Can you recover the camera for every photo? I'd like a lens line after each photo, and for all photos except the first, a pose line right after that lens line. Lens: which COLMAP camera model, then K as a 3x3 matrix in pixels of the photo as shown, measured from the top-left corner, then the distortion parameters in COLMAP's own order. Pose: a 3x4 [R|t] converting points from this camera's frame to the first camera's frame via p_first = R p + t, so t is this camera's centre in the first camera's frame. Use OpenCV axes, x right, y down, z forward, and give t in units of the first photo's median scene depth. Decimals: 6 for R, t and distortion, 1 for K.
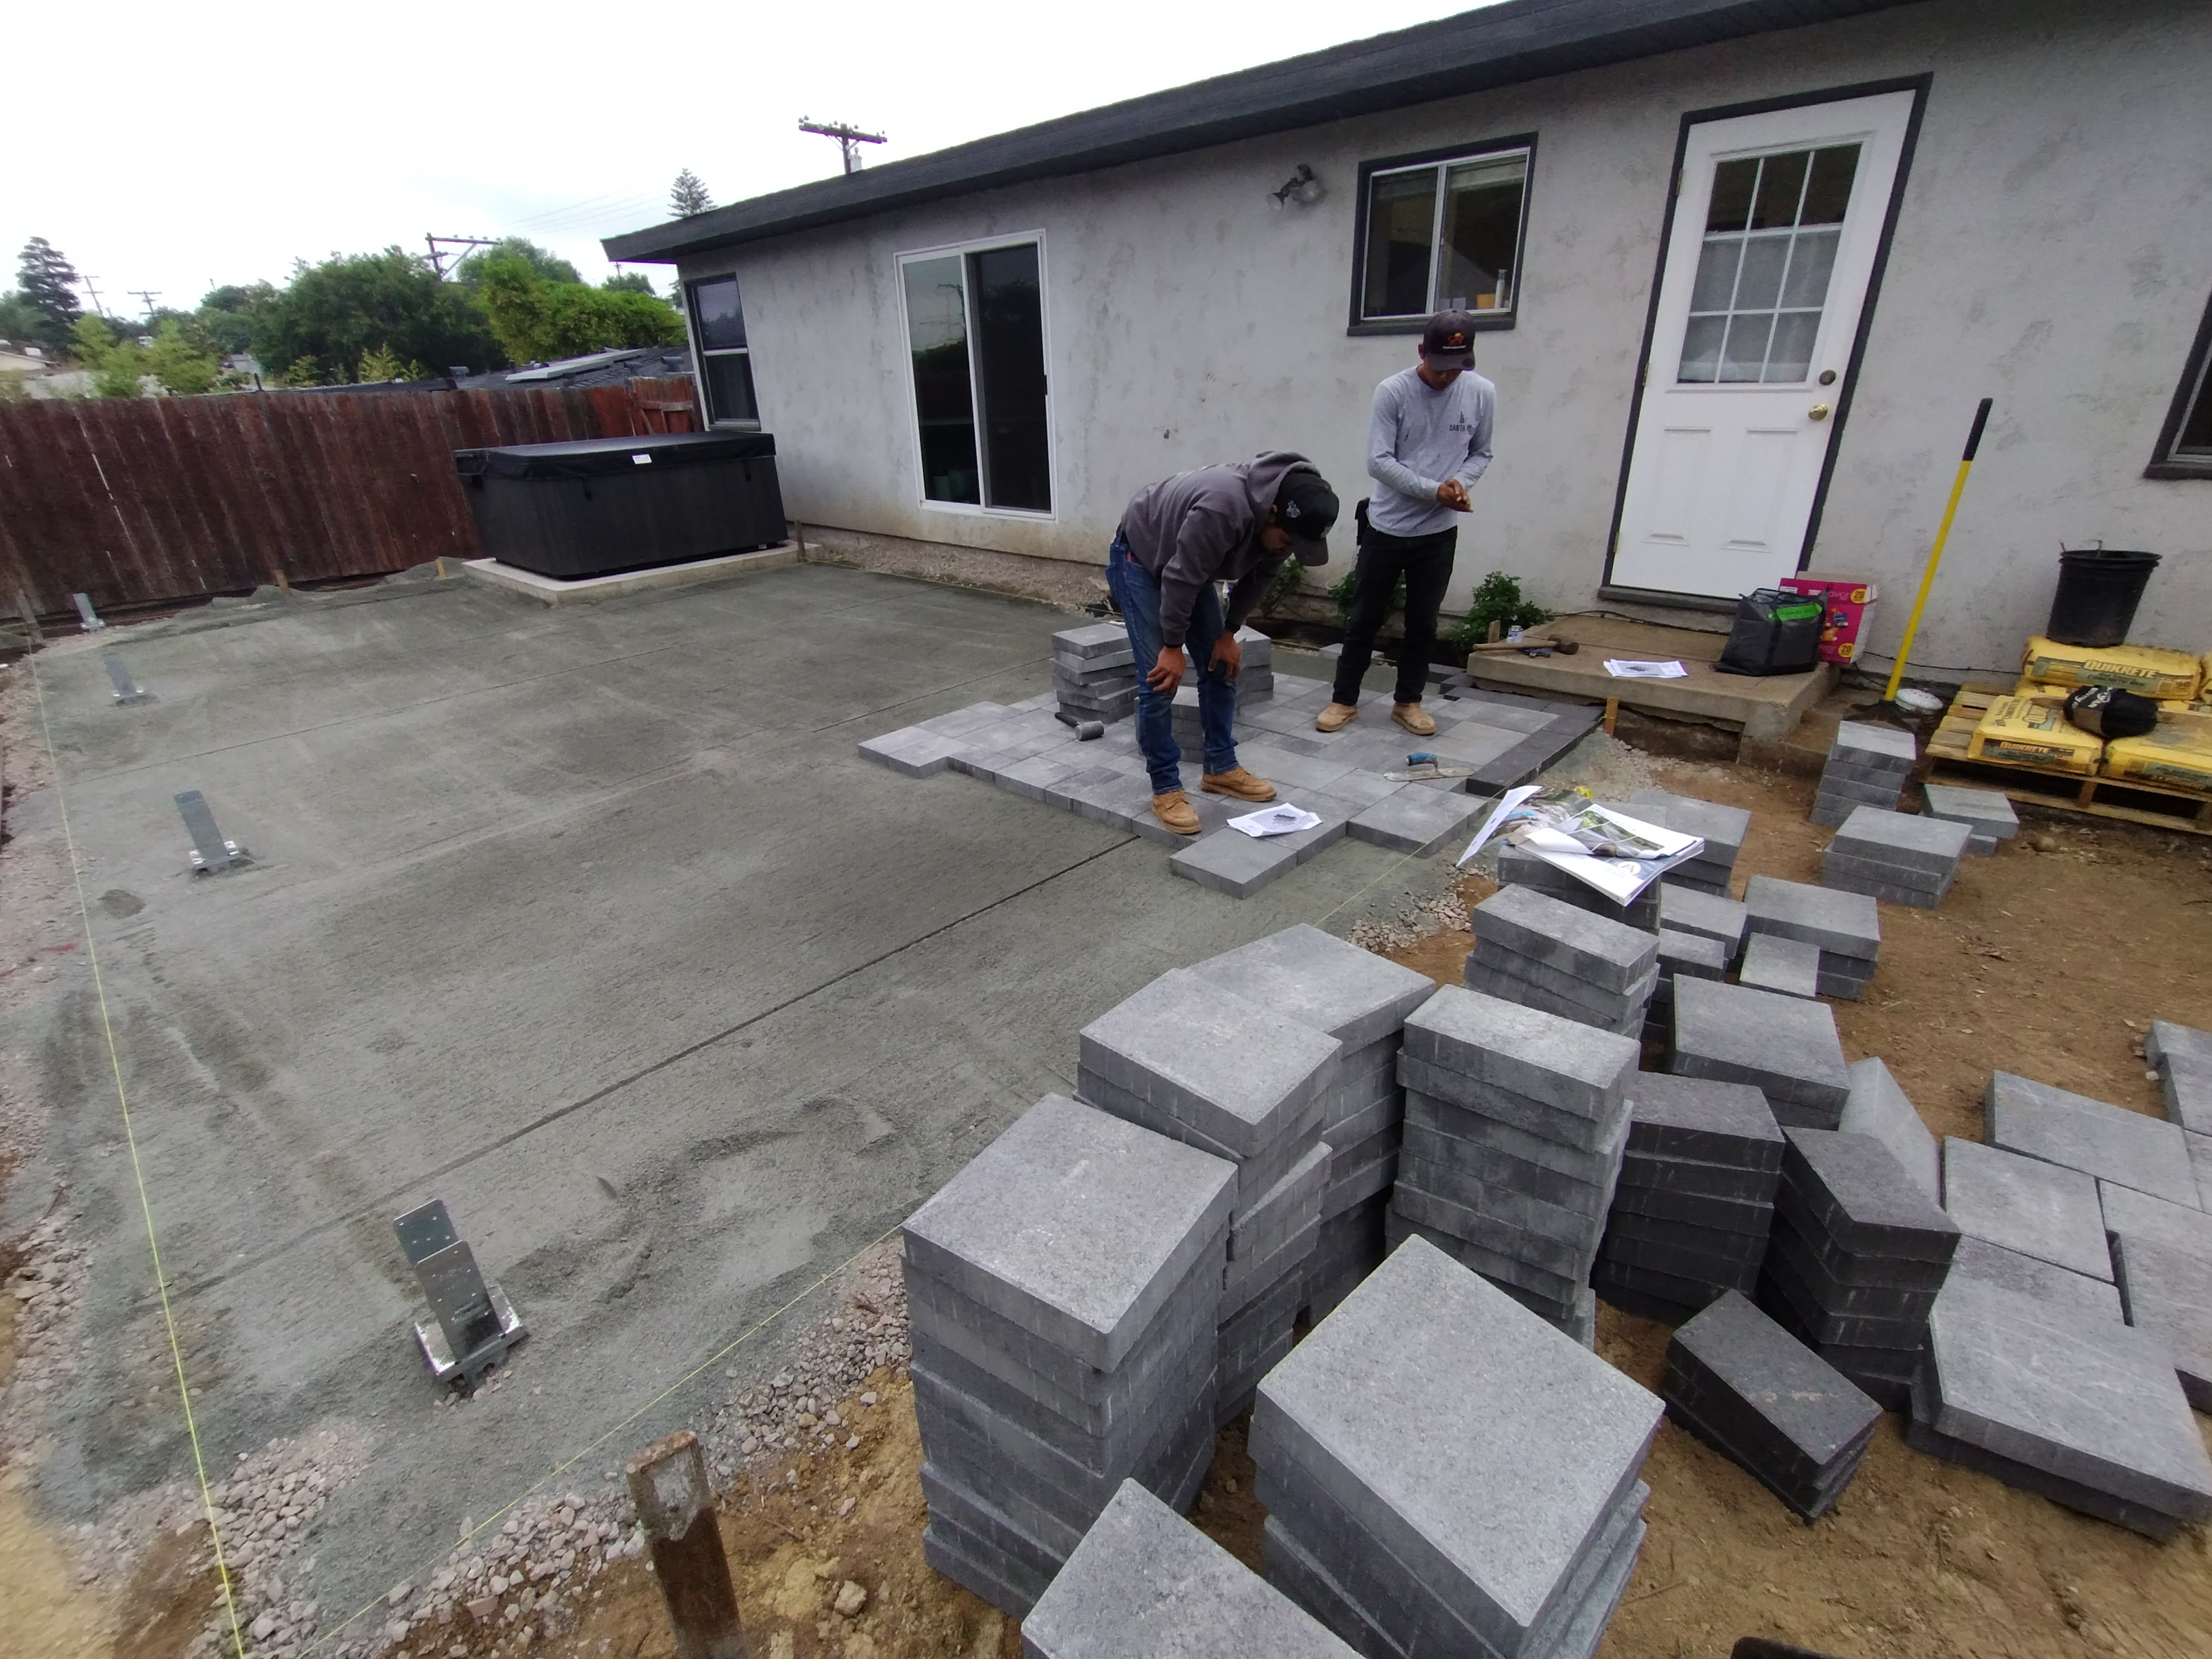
lens RADIAL K [[1013.4, 0, 1099.4], [0, 1013.4, 833.2], [0, 0, 1]] dist [-0.012131, 0.004955]
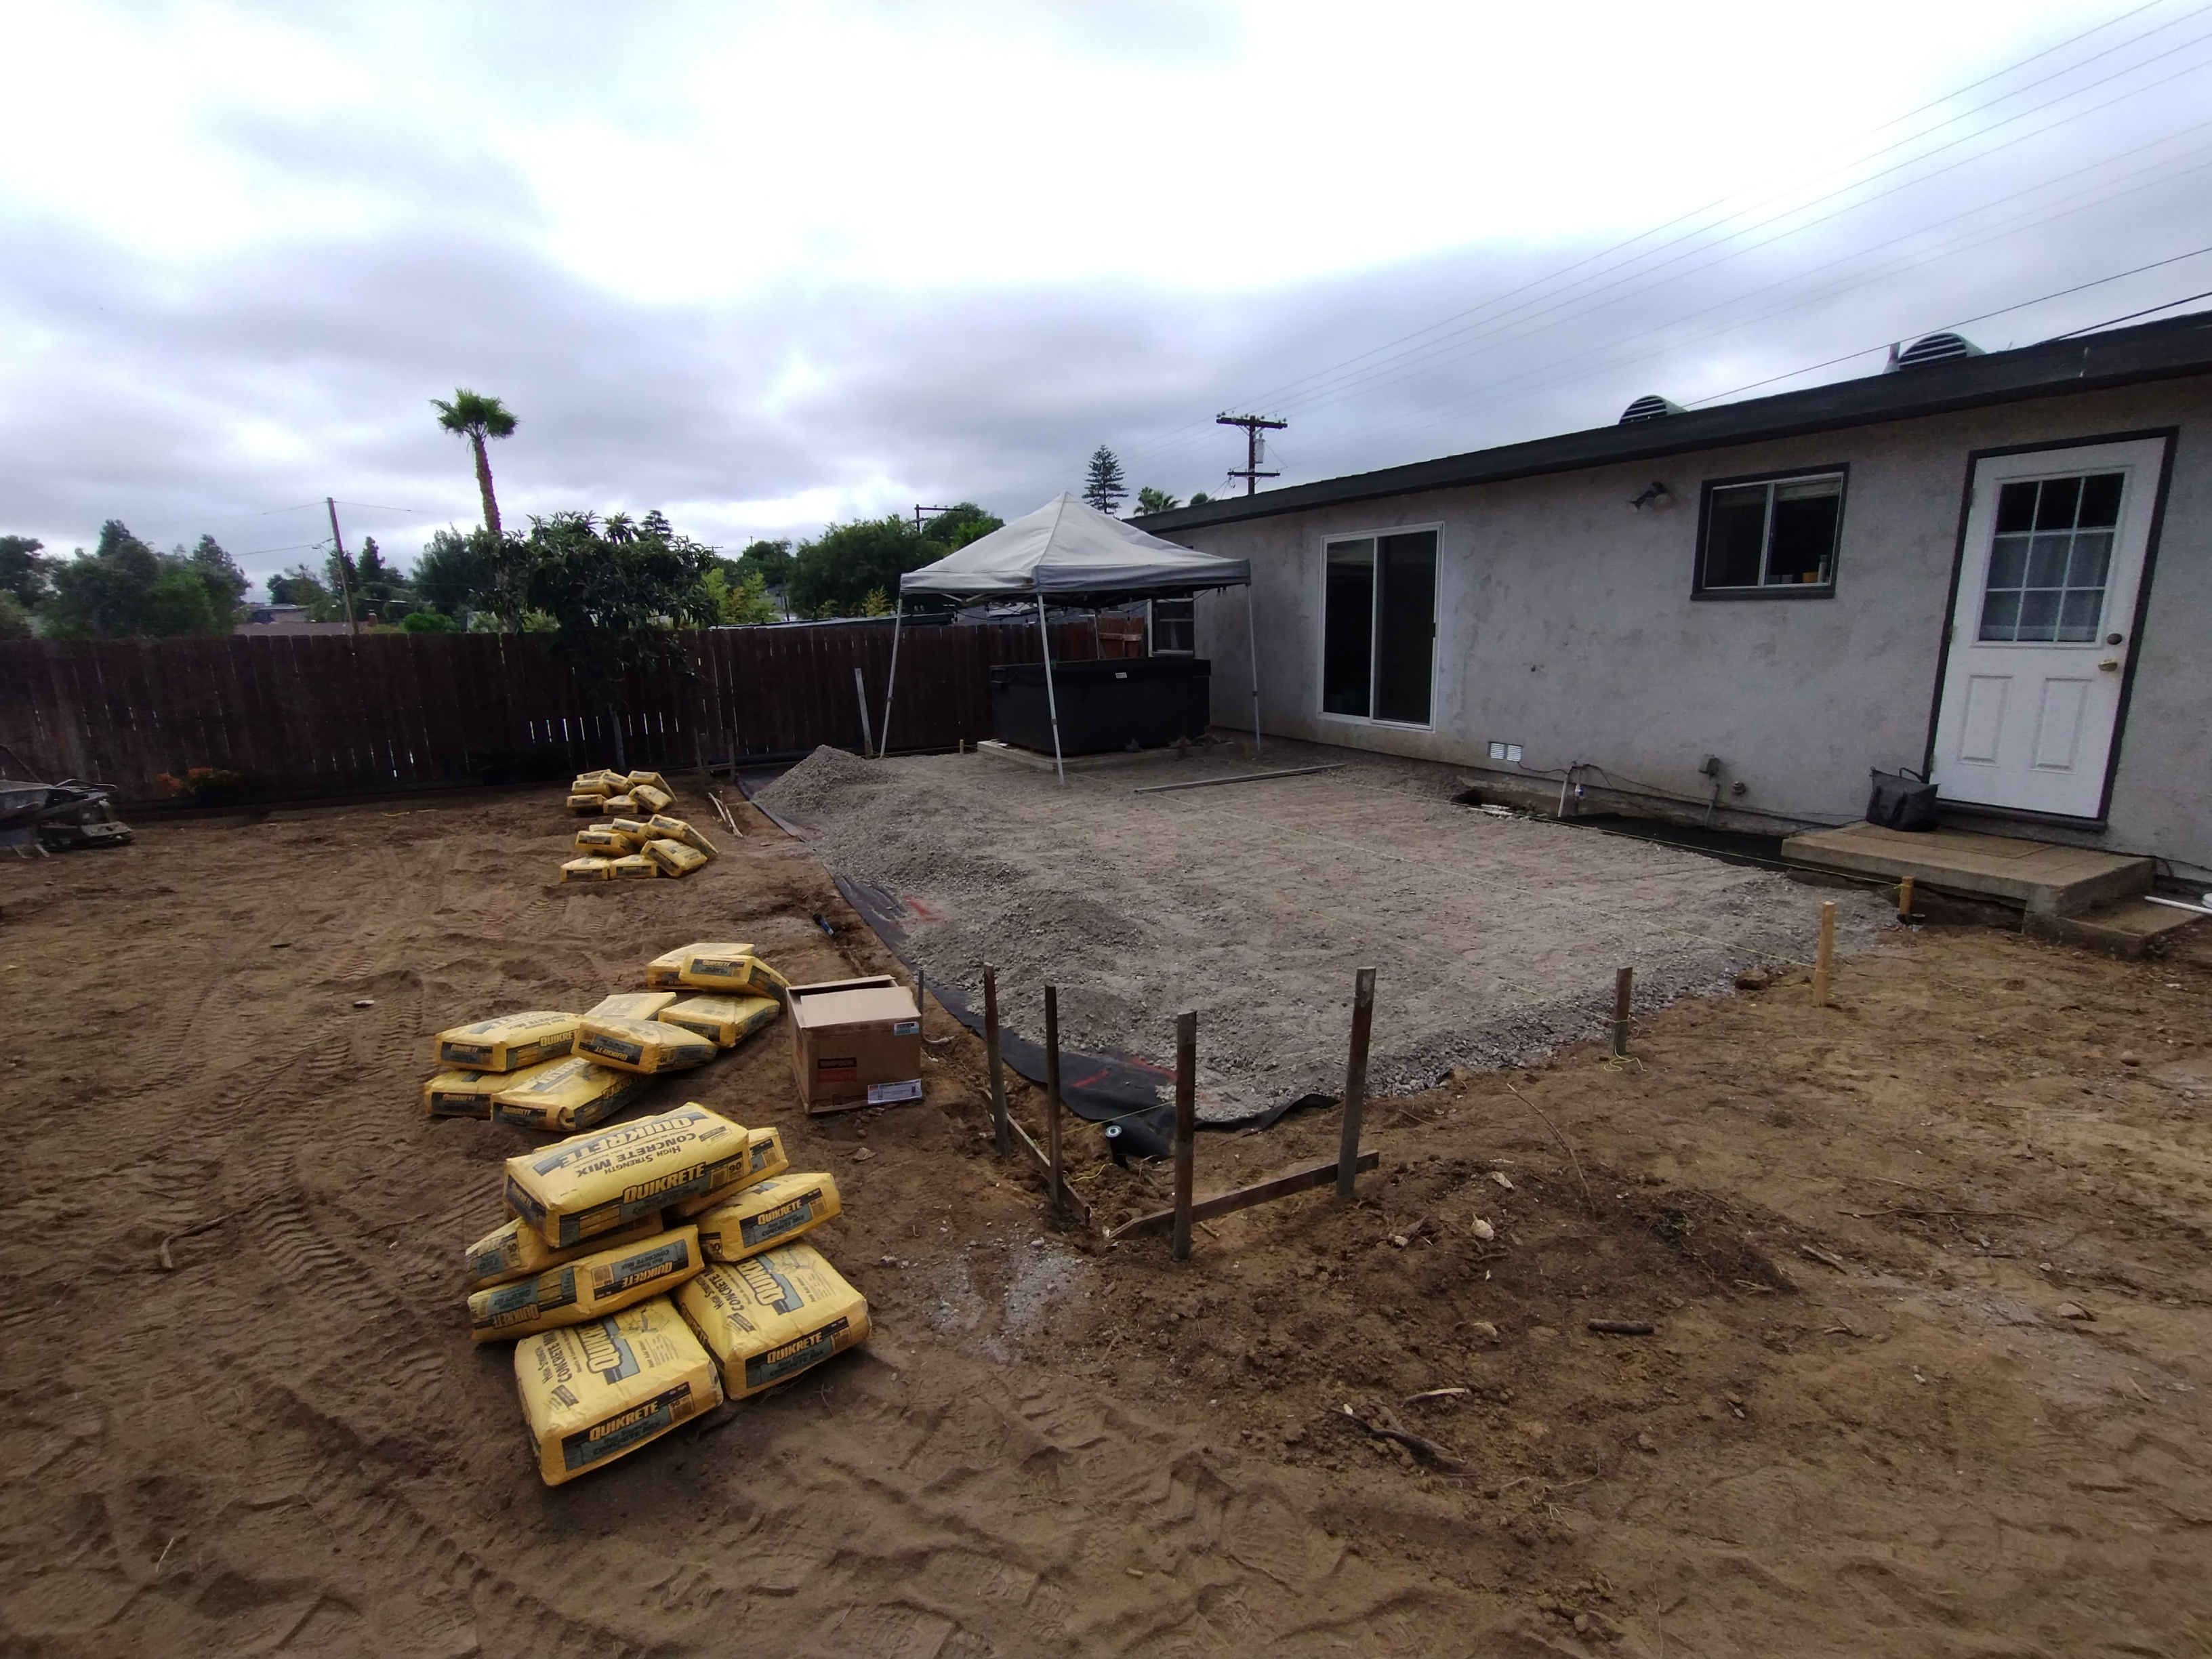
lens RADIAL K [[1013.4, 0, 1099.4], [0, 1013.4, 833.2], [0, 0, 1]] dist [-0.012131, 0.004955]
pose [[0.945371, 0.076879, -0.316802, -0.036791], [-0.140380, 0.973082, -0.182768, 0.137788], [0.294224, 0.217256, 0.930716, -0.355554]]
